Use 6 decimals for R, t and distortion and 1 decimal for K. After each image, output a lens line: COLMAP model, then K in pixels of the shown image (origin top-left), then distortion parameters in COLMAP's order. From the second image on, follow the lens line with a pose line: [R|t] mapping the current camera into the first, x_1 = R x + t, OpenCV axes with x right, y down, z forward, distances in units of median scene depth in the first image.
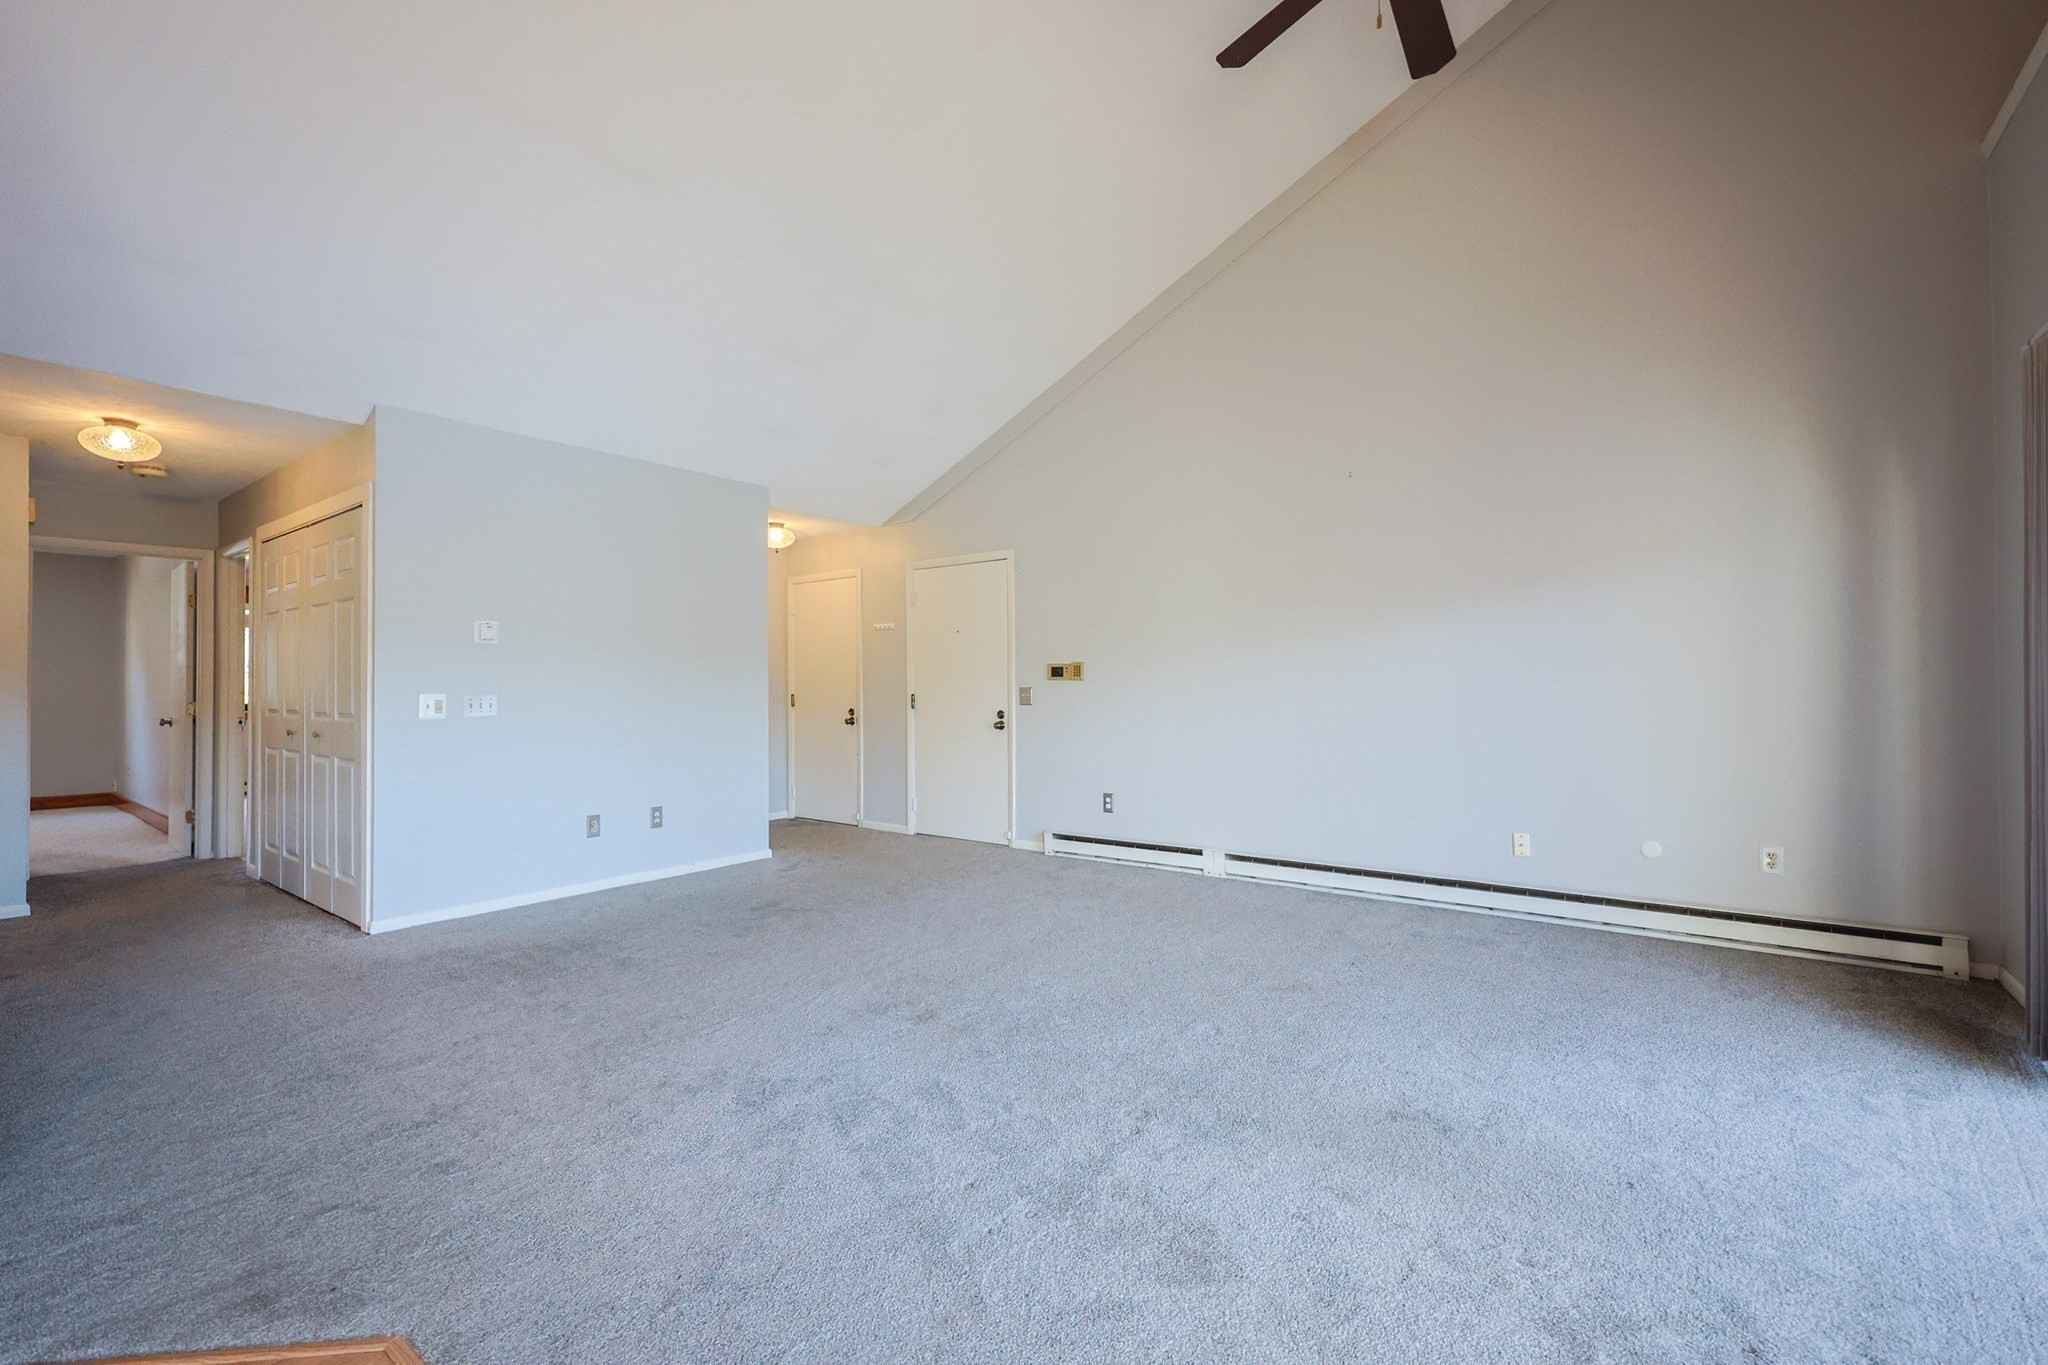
lens RADIAL K [[873.1, 0, 1028.0], [0, 873.1, 683.5], [0, 0, 1]] dist [0.001371, -0.000494]
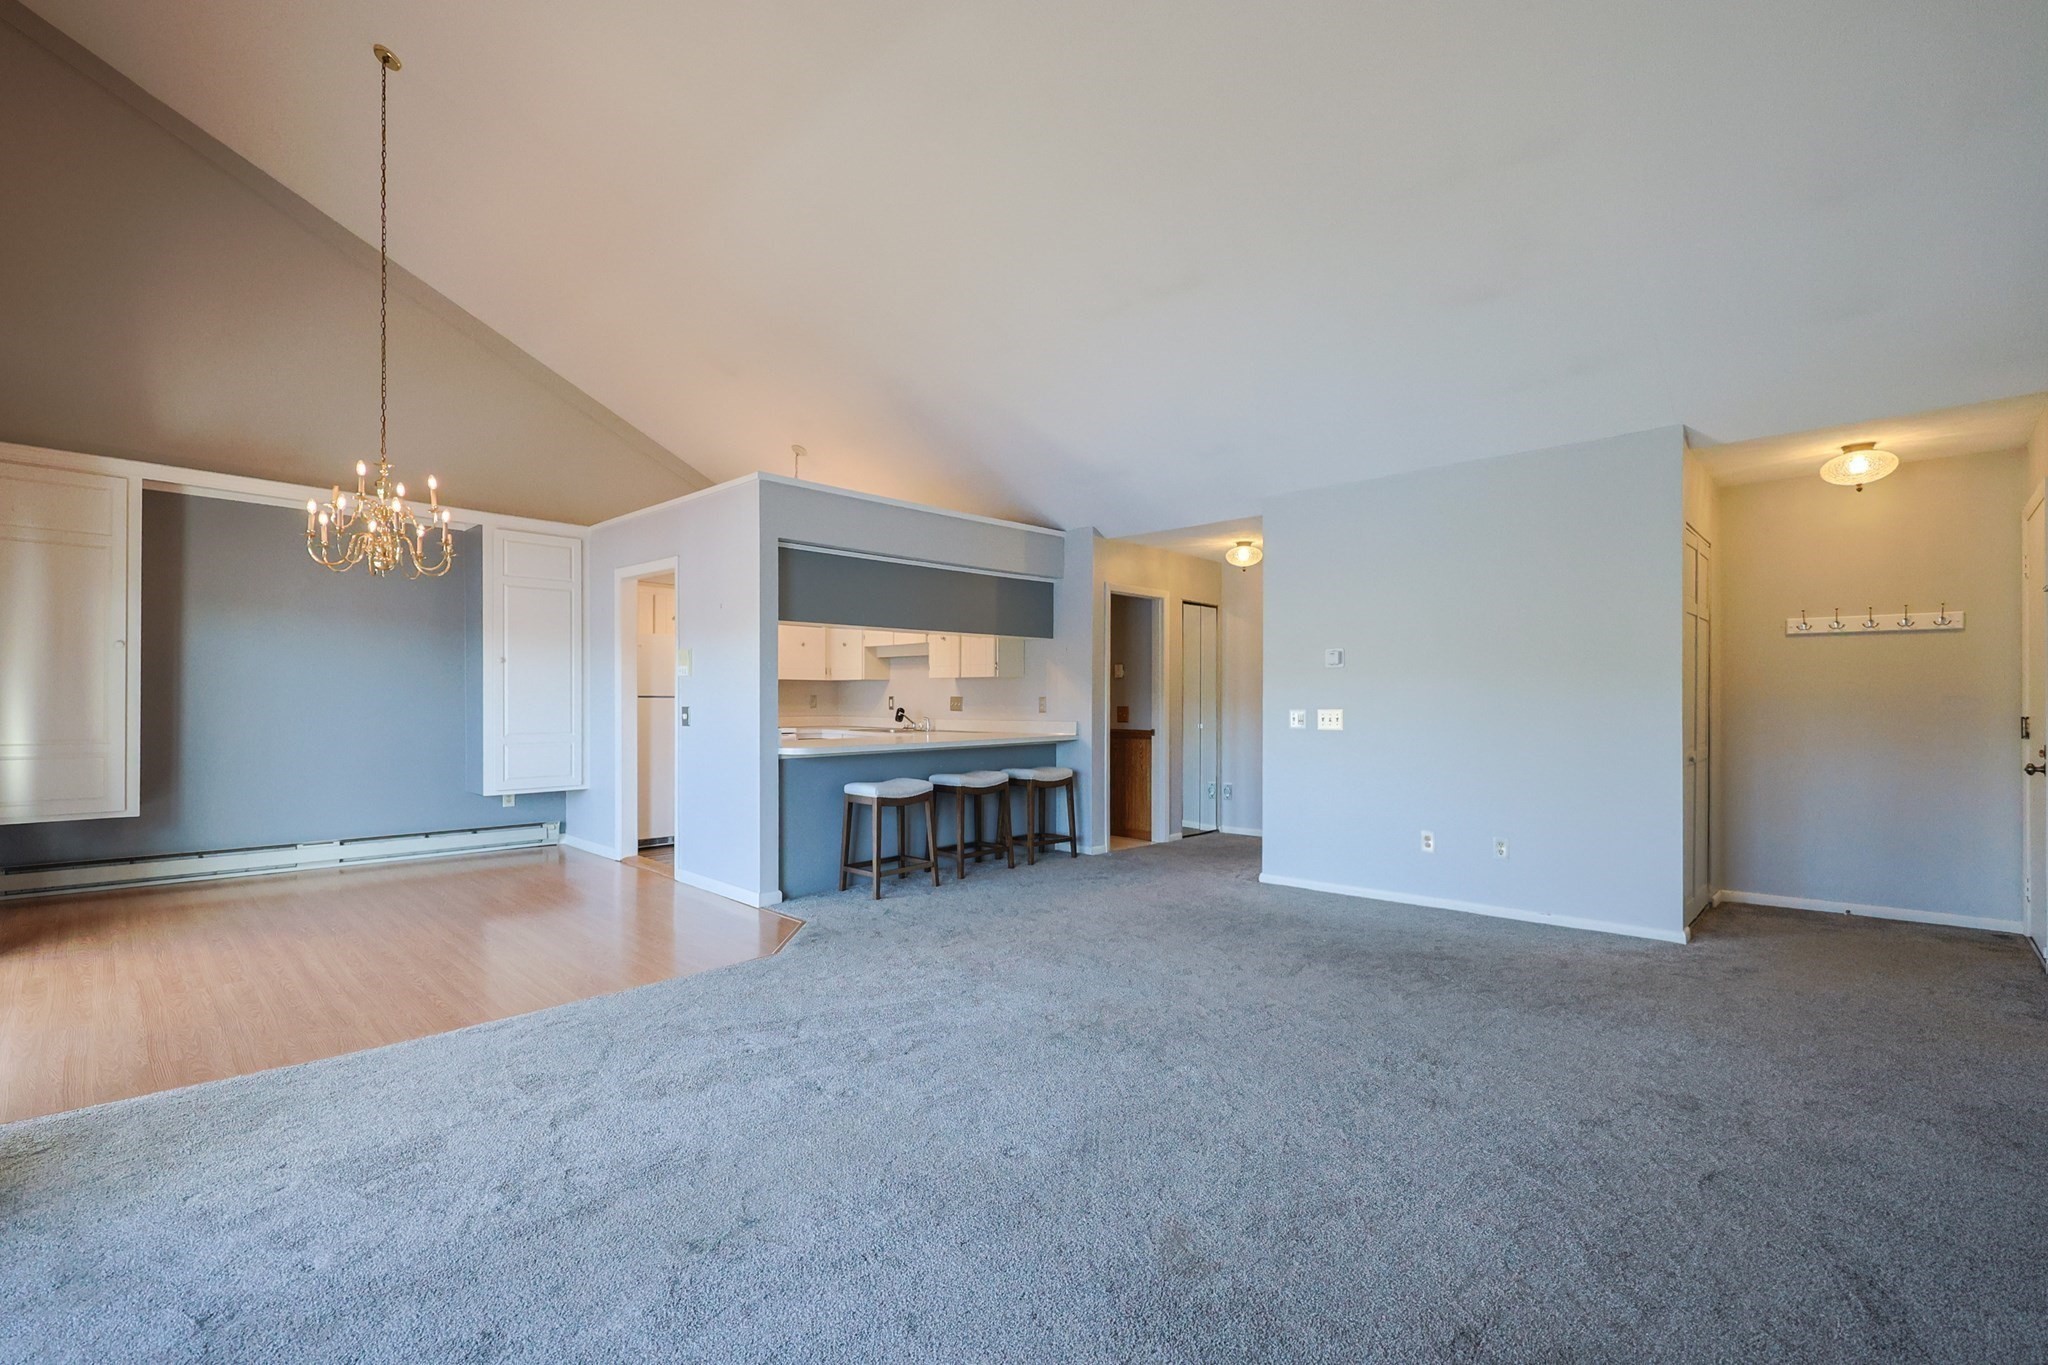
lens RADIAL K [[911.3, 0, 1018.6], [0, 911.3, 701.6], [0, 0, 1]] dist [0.003456, 0.000083]
pose [[-0.125549, 0.000147, -0.992087, 0.550510], [0.003993, 0.999992, -0.000357, -0.000575], [0.992079, -0.004006, -0.125549, 0.602764]]
